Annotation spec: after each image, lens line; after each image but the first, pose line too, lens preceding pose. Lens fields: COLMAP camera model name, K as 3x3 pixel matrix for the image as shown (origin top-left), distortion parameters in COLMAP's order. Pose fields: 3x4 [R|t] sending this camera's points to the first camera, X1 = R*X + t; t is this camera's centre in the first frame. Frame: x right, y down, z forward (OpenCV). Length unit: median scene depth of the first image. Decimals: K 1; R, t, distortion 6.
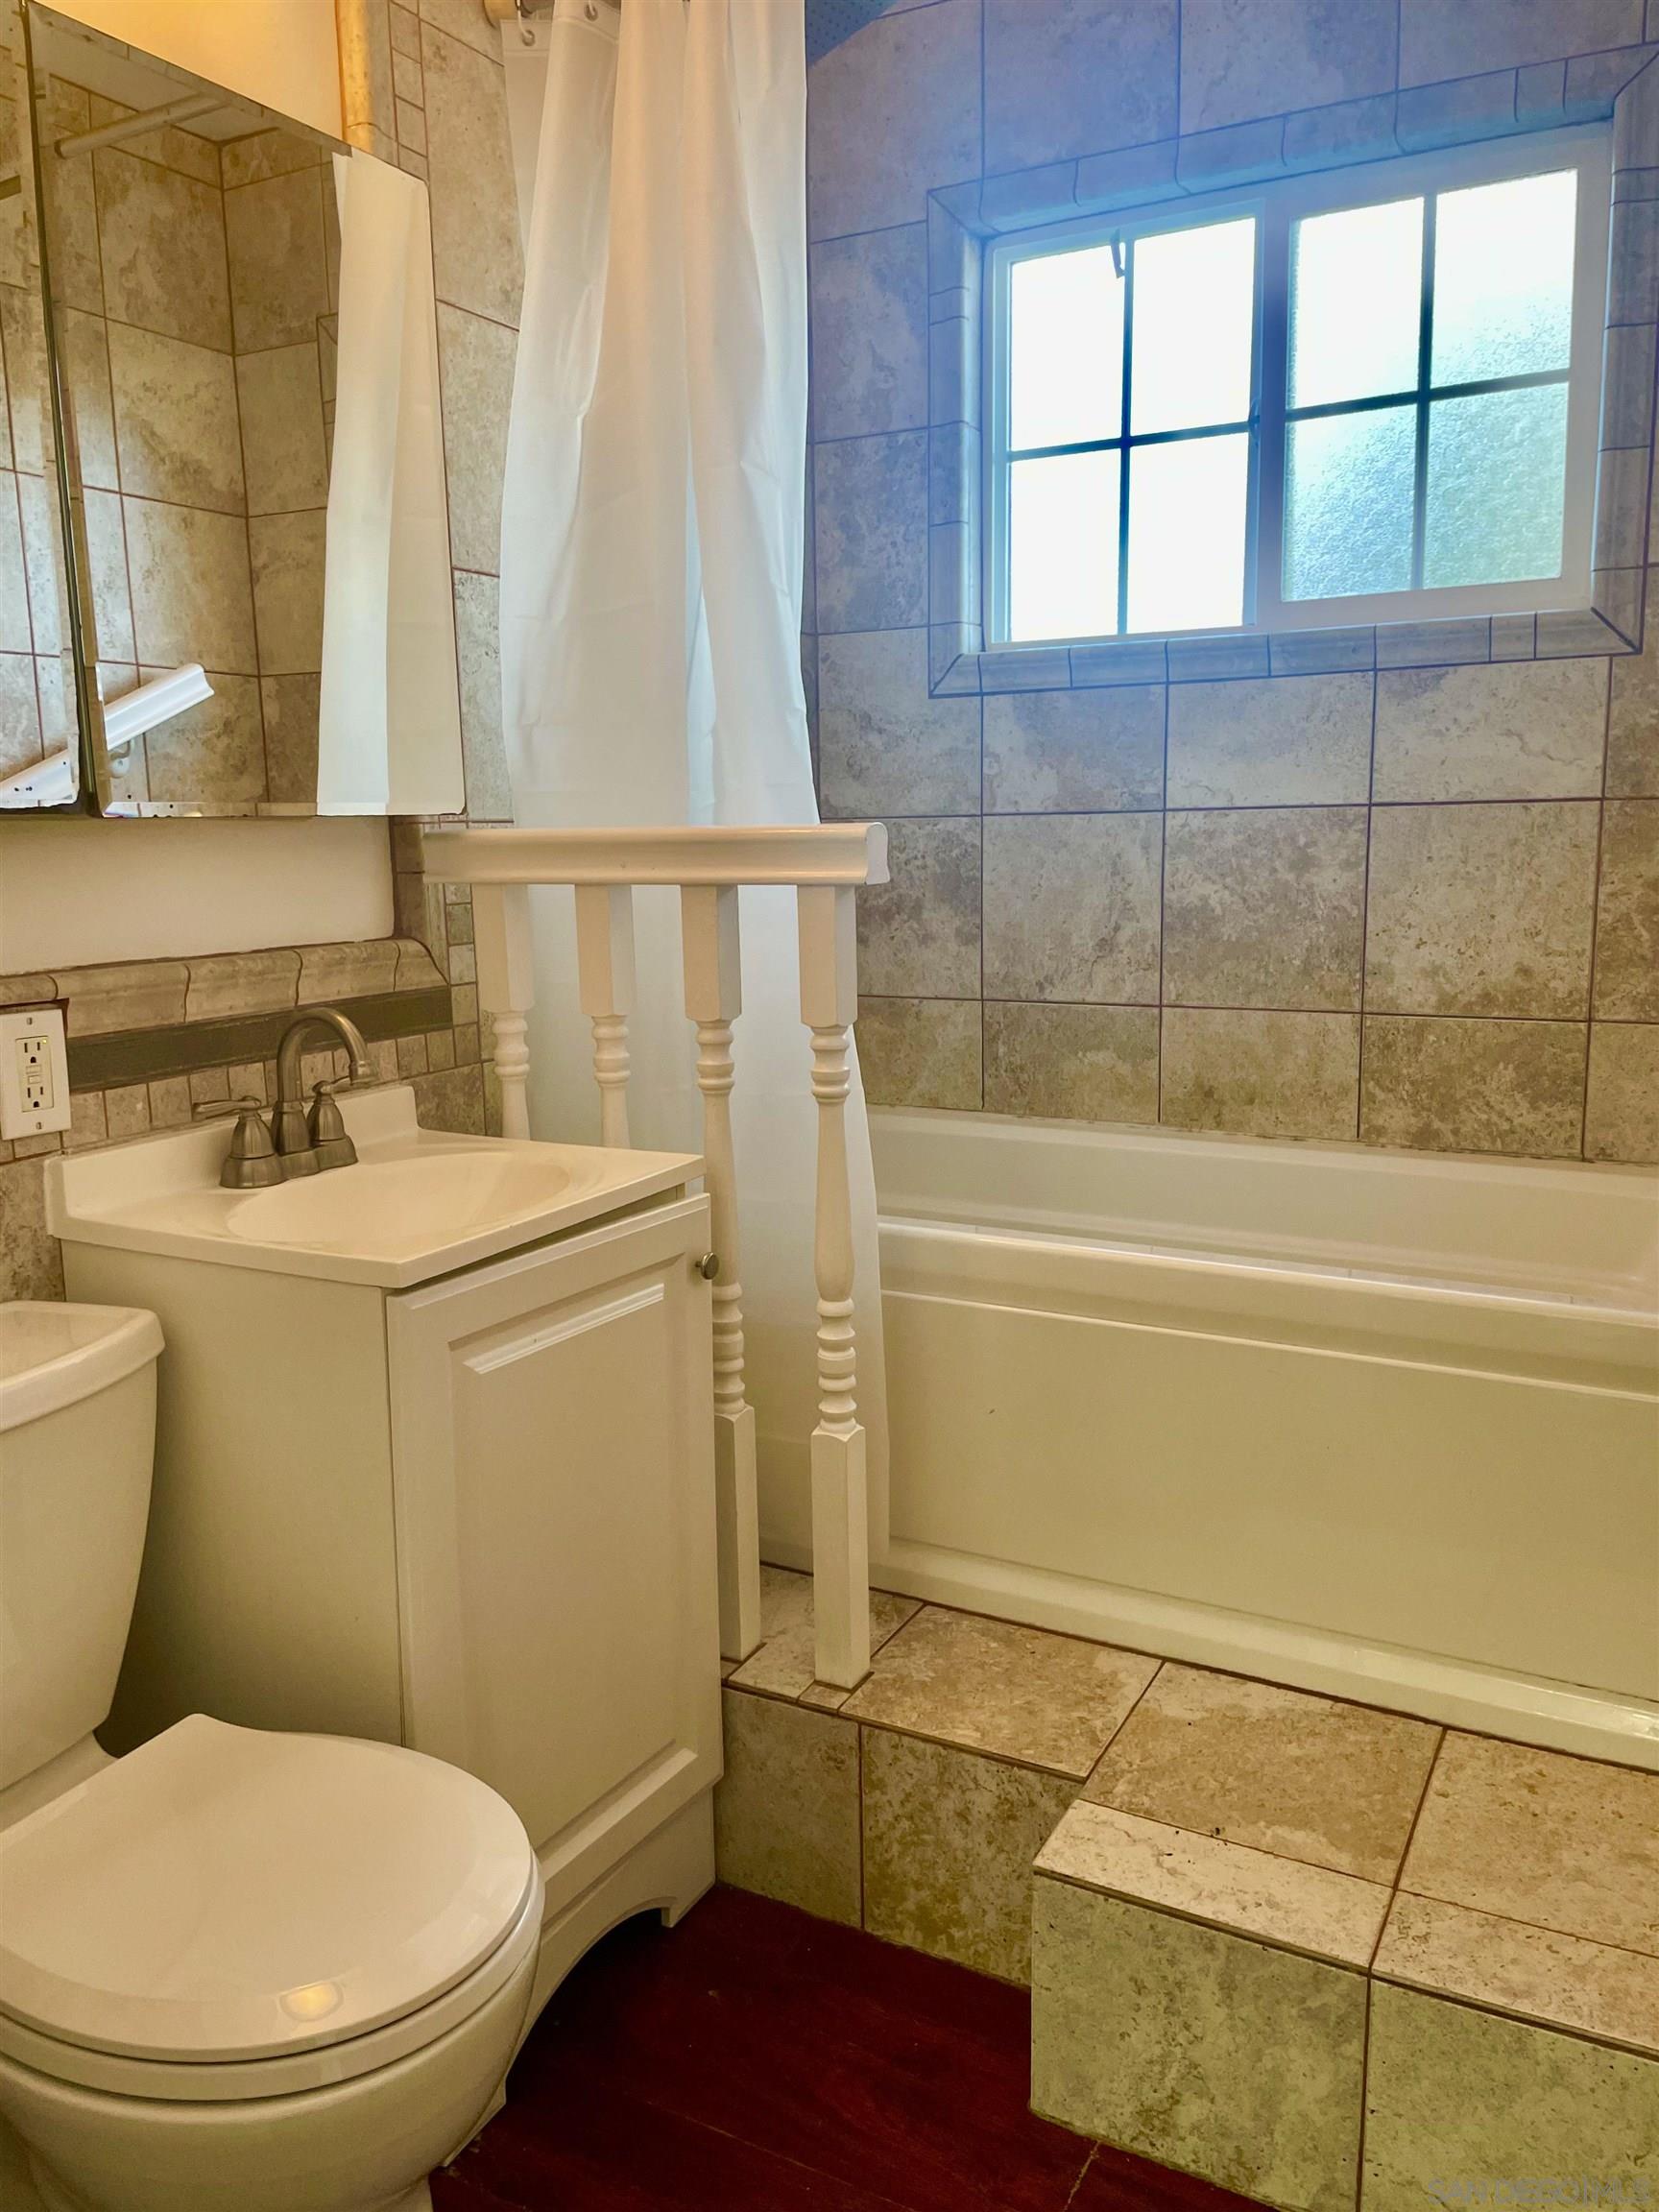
lens RADIAL K [[1710.8, 0, 789.5], [0, 1710.8, 1108.2], [0, 0, 1]] dist [0.064639, -0.101625]
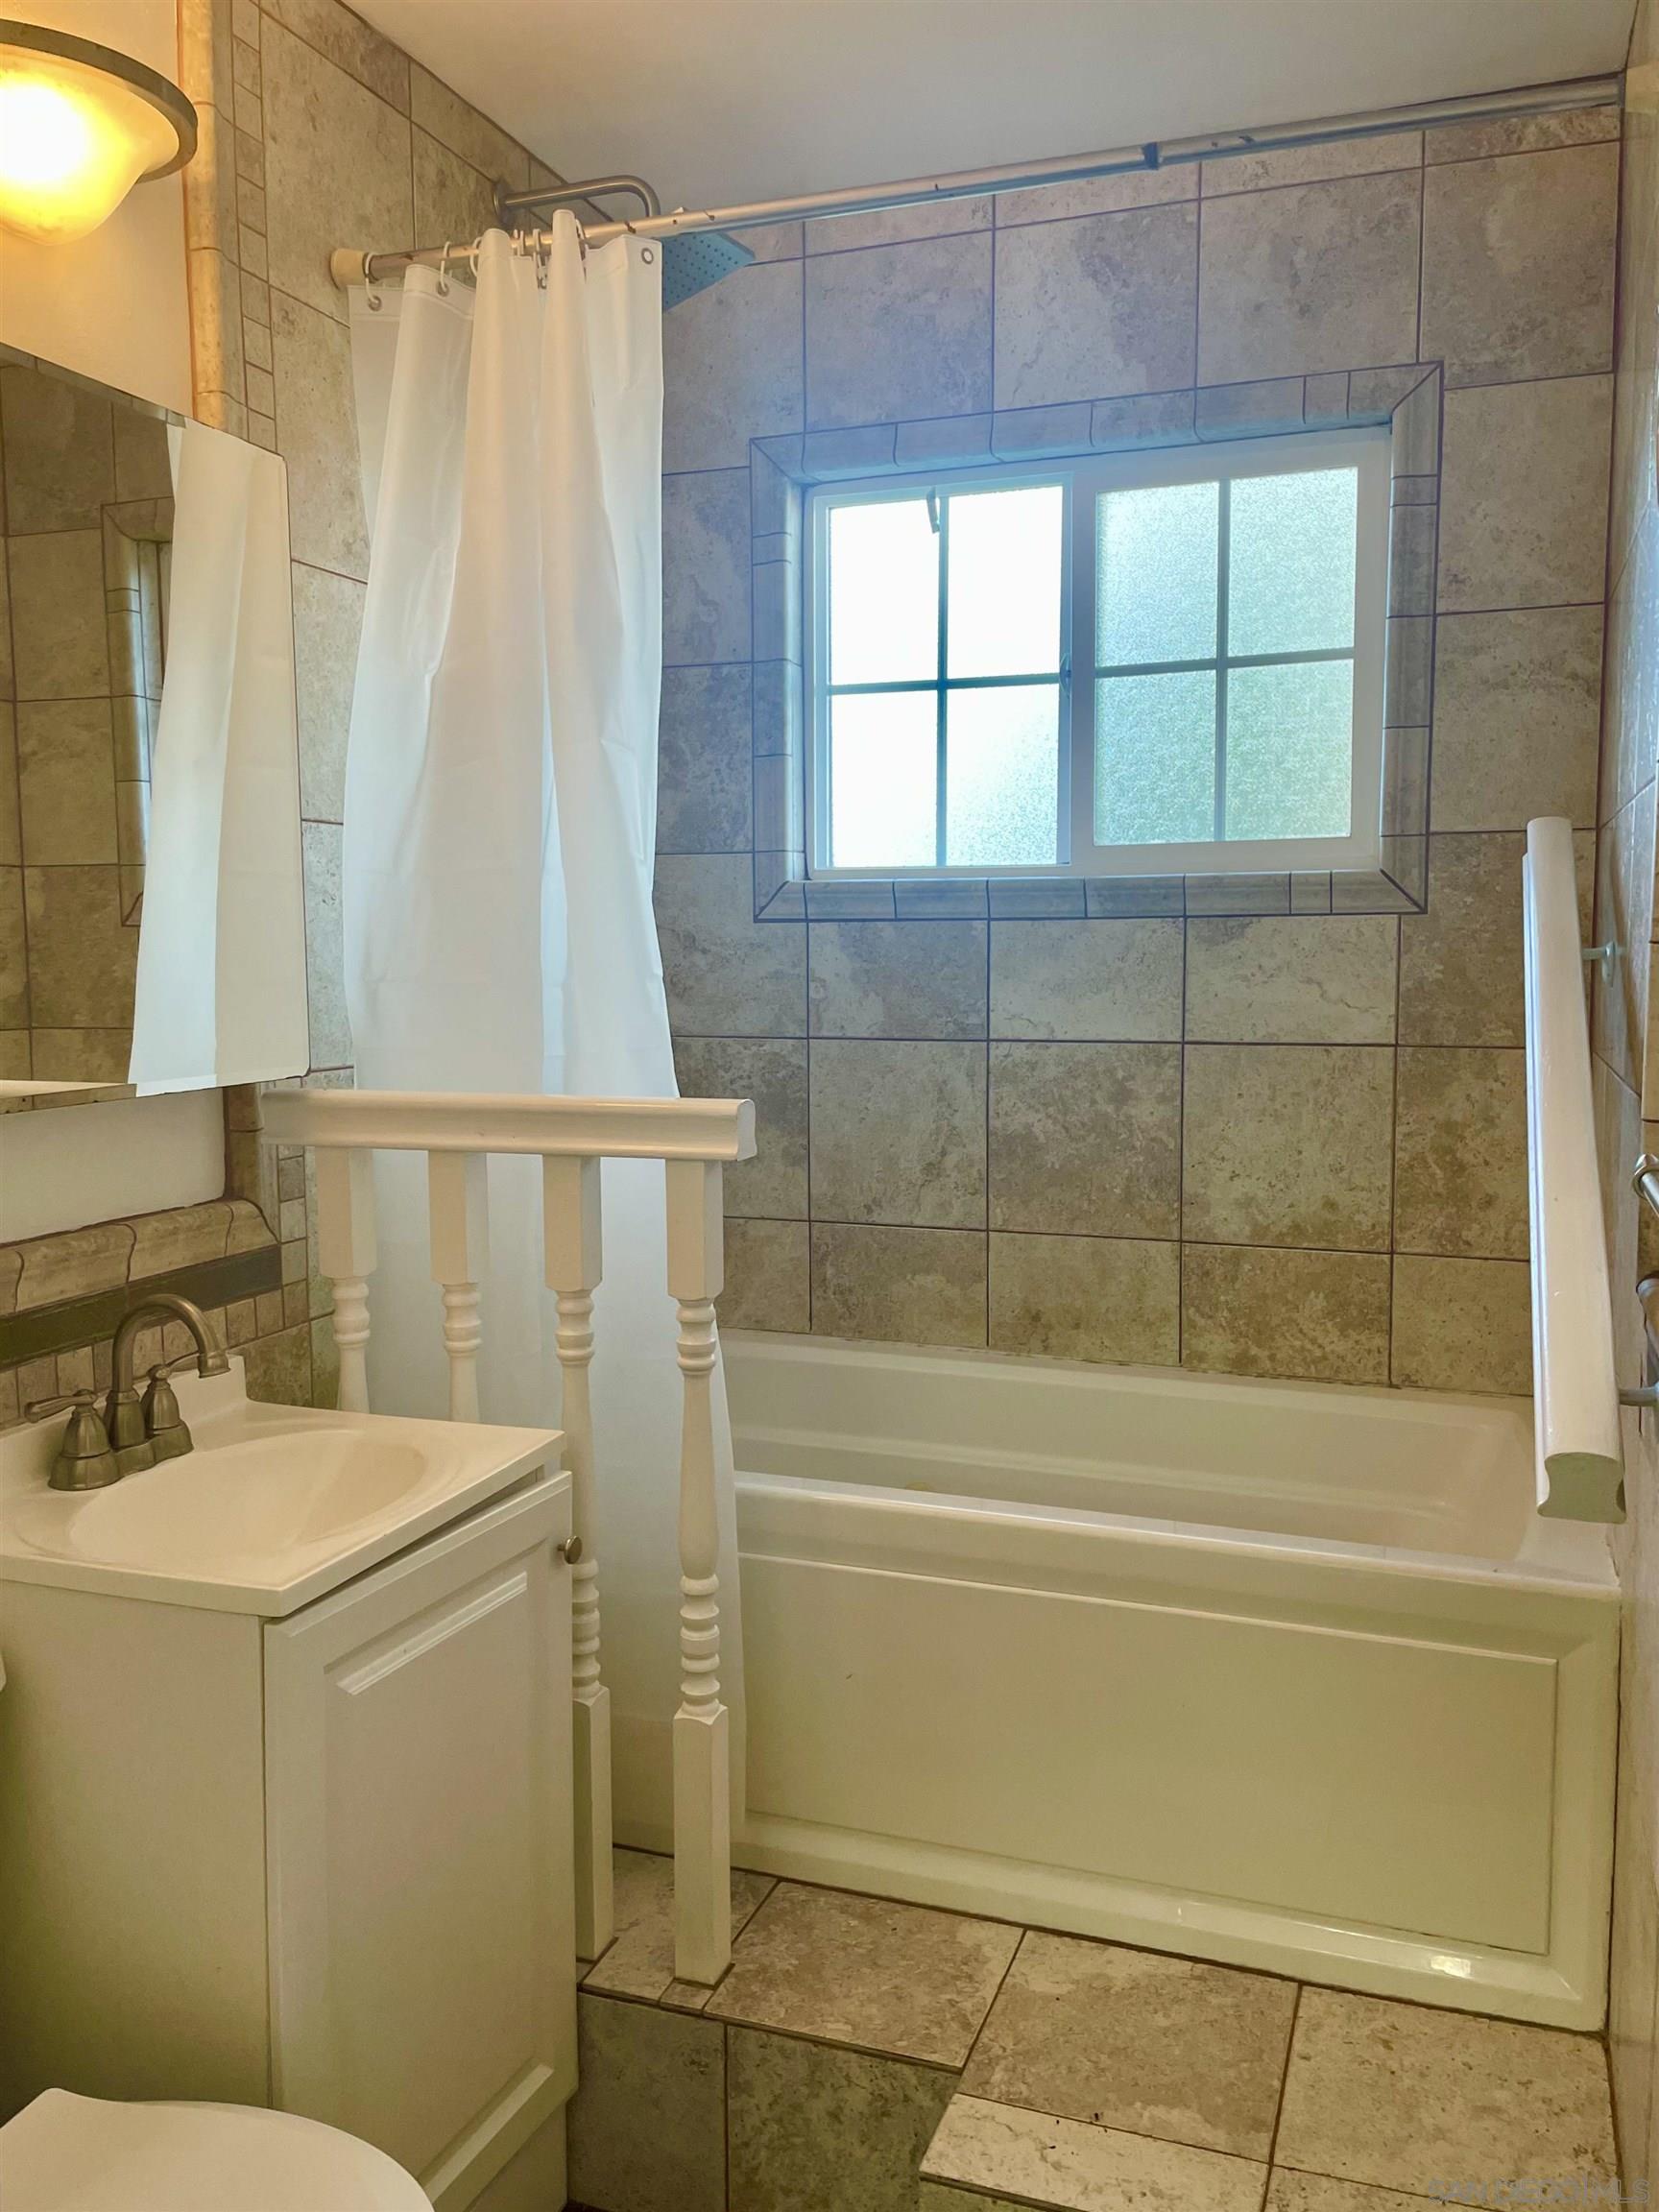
lens RADIAL K [[1839.0, 0, 815.4], [0, 1839.0, 1085.5], [0, 0, 1]] dist [0.062967, -0.088319]
pose [[0.987550, 0.000955, 0.157300, -0.065204], [0.011844, 0.996691, -0.080411, -0.072467], [-0.156856, 0.081273, 0.984272, -0.065399]]
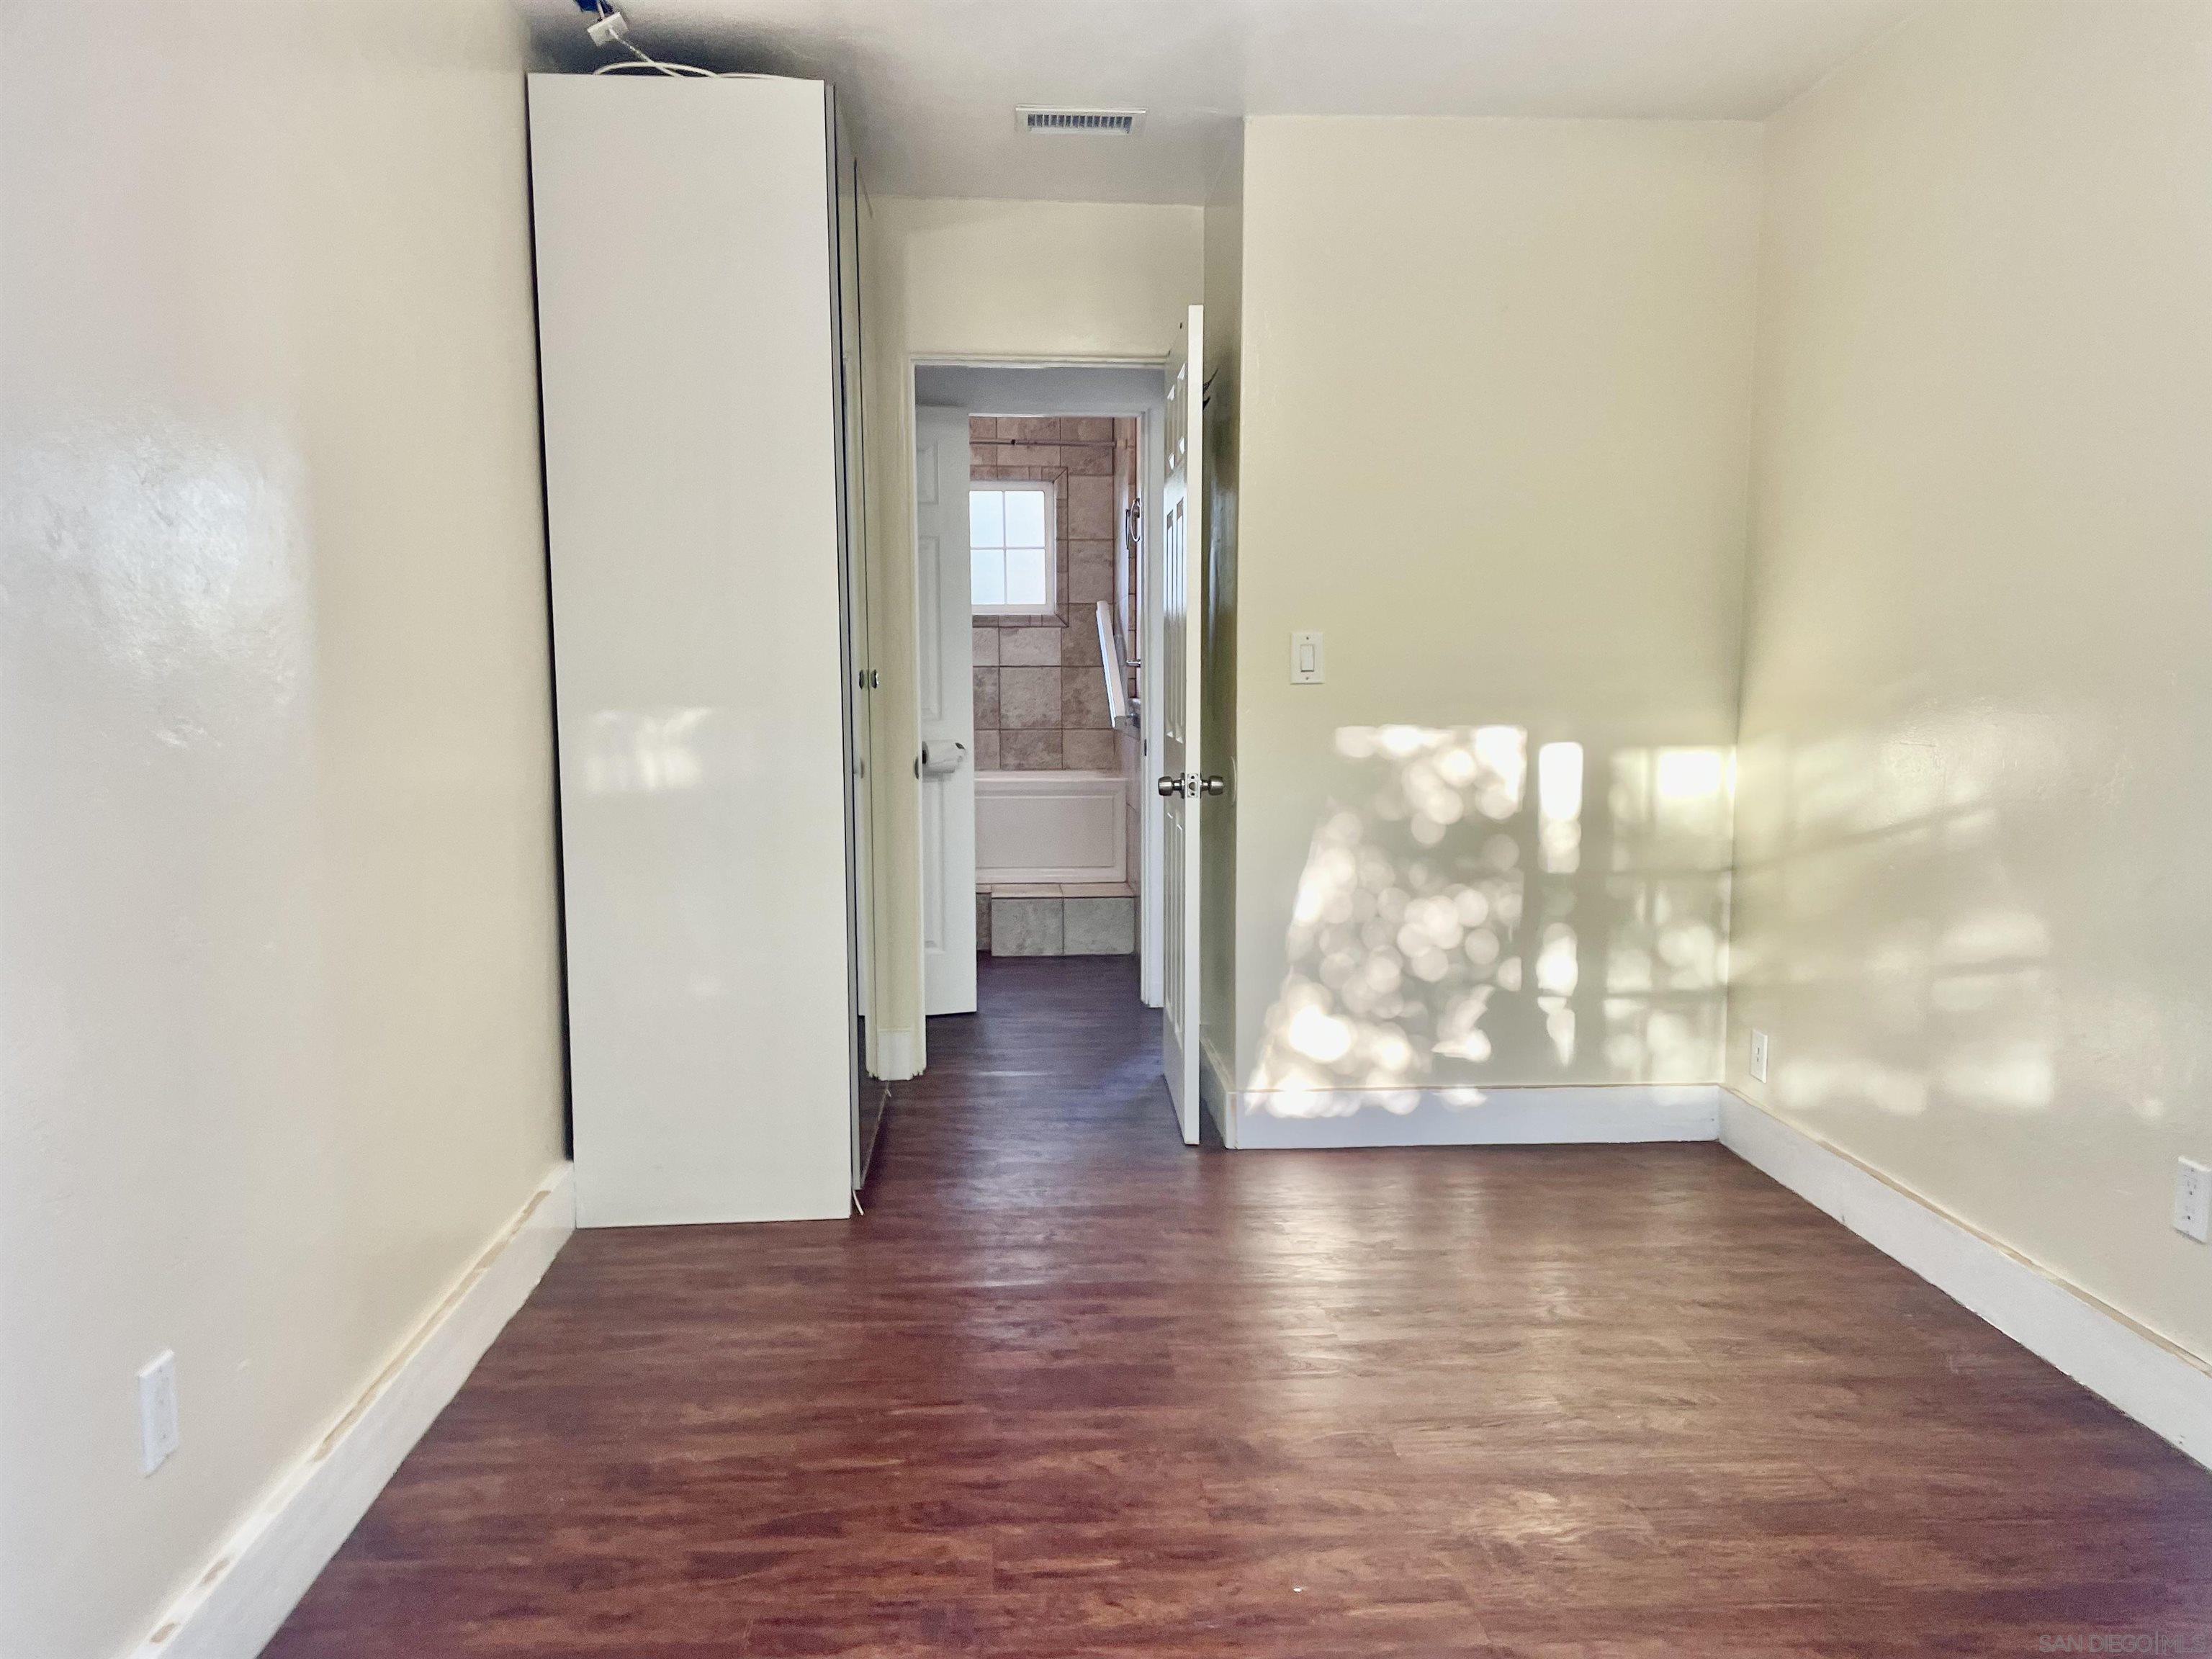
lens RADIAL K [[1710.8, 0, 1114.5], [0, 1710.8, 843.9], [0, 0, 1]] dist [0.064639, -0.101625]
pose [[0.846161, -0.040688, 0.531372, -1.436063], [0.078586, 0.995707, -0.048899, 0.397063], [-0.527101, 0.083135, 0.845726, -2.177482]]
